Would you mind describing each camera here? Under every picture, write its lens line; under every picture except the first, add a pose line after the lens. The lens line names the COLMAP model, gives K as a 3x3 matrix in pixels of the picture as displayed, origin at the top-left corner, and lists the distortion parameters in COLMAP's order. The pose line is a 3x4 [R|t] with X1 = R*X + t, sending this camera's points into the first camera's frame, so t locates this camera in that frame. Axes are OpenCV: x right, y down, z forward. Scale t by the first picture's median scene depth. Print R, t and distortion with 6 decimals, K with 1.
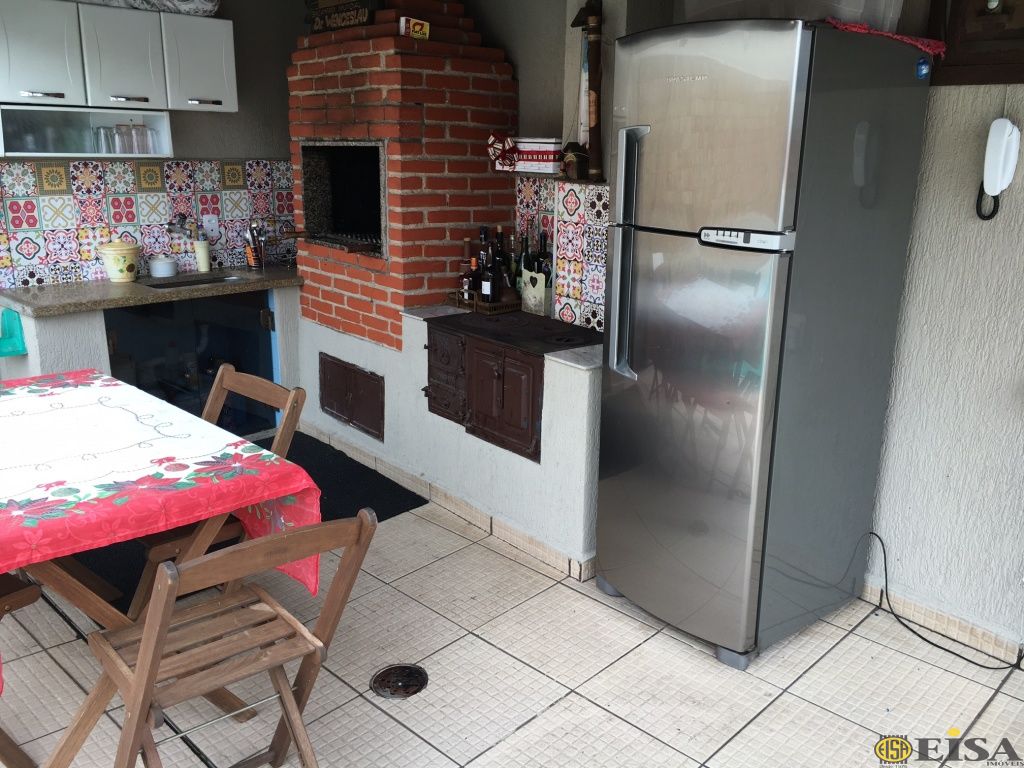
lens RADIAL K [[881.8, 0, 512.0], [0, 881.8, 384.0], [0, 0, 1]] dist [0.059688, -0.003211]
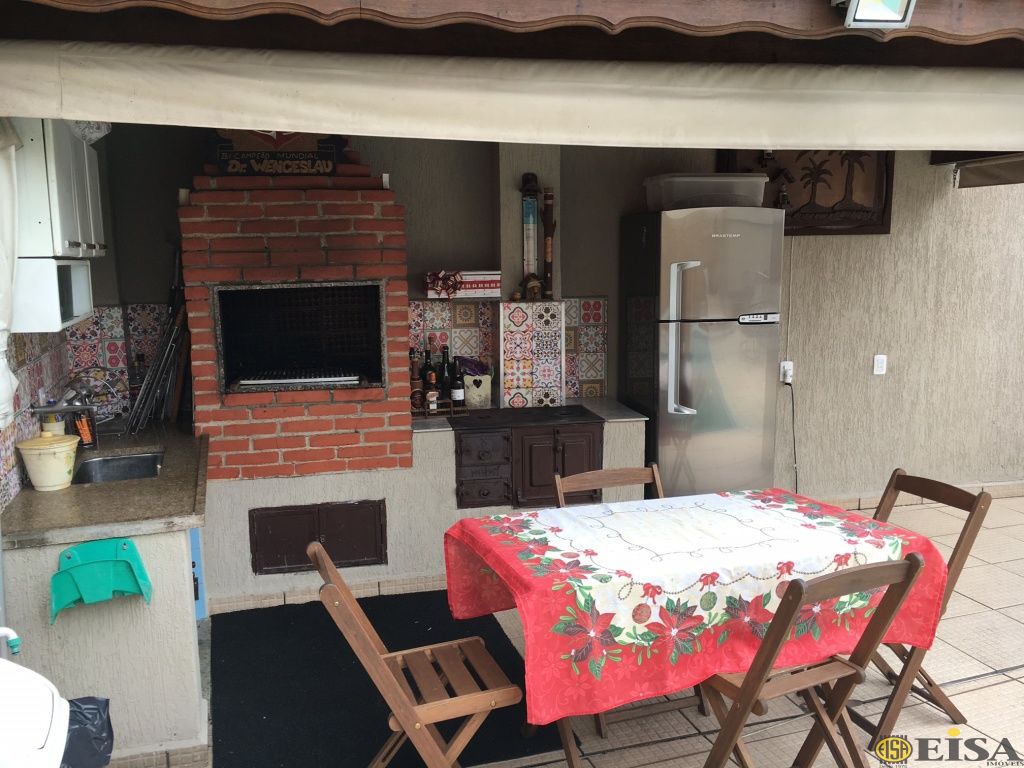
lens RADIAL K [[881.8, 0, 512.0], [0, 881.8, 384.0], [0, 0, 1]] dist [0.059688, -0.003211]
pose [[0.457623, -0.156170, 0.875324, -1.066643], [0.258324, 0.965343, 0.037178, -0.153321], [-0.850794, 0.209104, 0.482106, 0.376130]]
